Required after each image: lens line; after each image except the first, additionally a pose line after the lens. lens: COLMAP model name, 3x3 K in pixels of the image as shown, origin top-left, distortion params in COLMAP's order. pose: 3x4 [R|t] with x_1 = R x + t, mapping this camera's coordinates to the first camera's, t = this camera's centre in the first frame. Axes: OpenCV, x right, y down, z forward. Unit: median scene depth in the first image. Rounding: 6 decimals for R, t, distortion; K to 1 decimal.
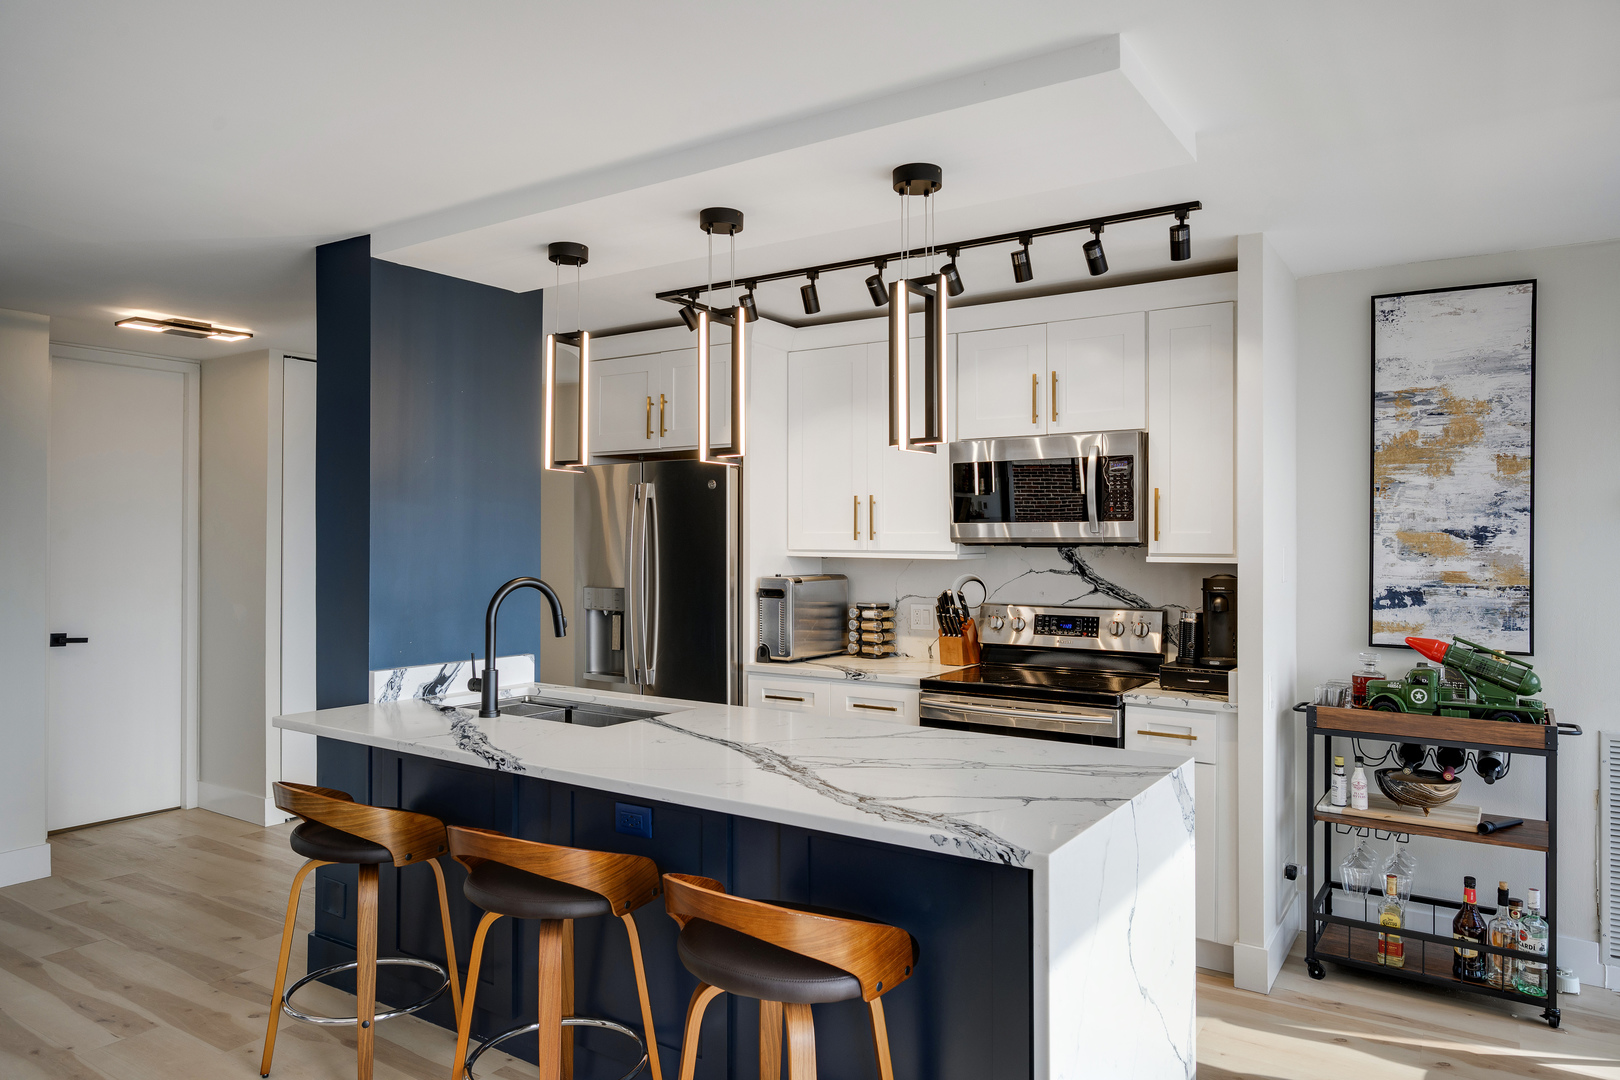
lens RADIAL K [[1035.2, 0, 820.2], [0, 1035.2, 526.1], [0, 0, 1]] dist [-0.000239, -0.004425]
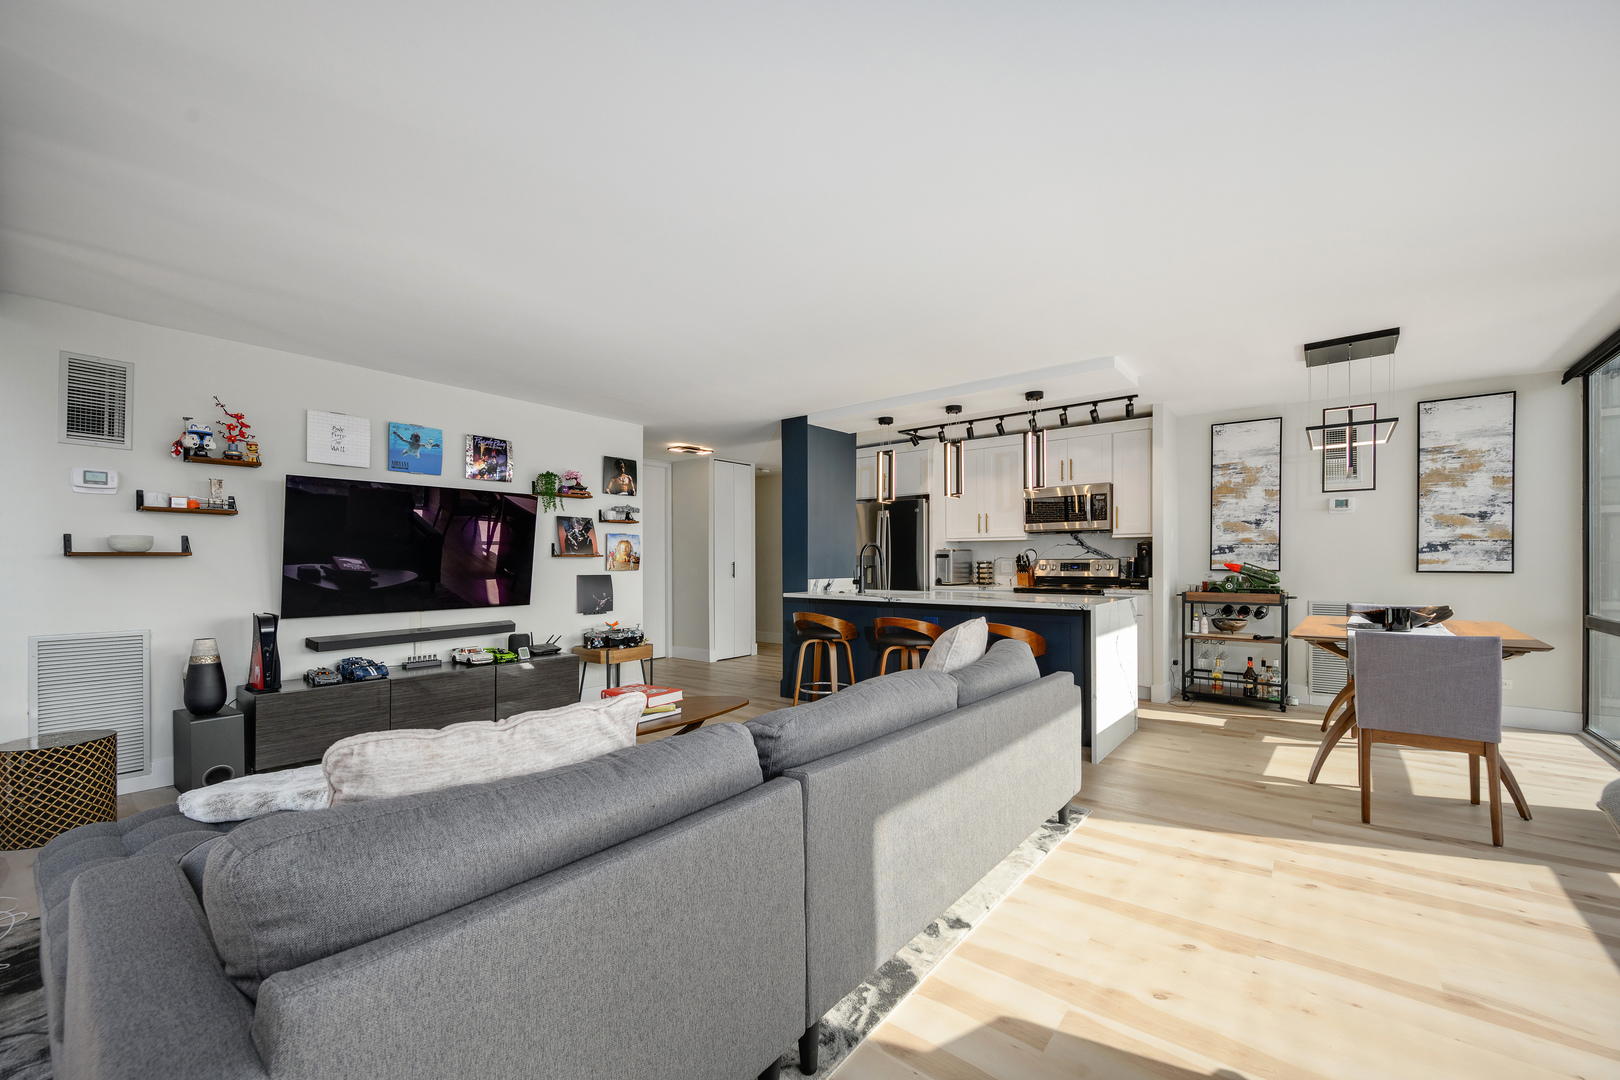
lens RADIAL K [[643.8, 0, 799.2], [0, 643.8, 562.1], [0, 0, 1]] dist [-0.003080, 0.000584]
pose [[0.993966, -0.010537, -0.109181, -0.265102], [0.012944, 0.999688, 0.021364, 0.054190], [0.108922, -0.022648, 0.993792, -0.611114]]
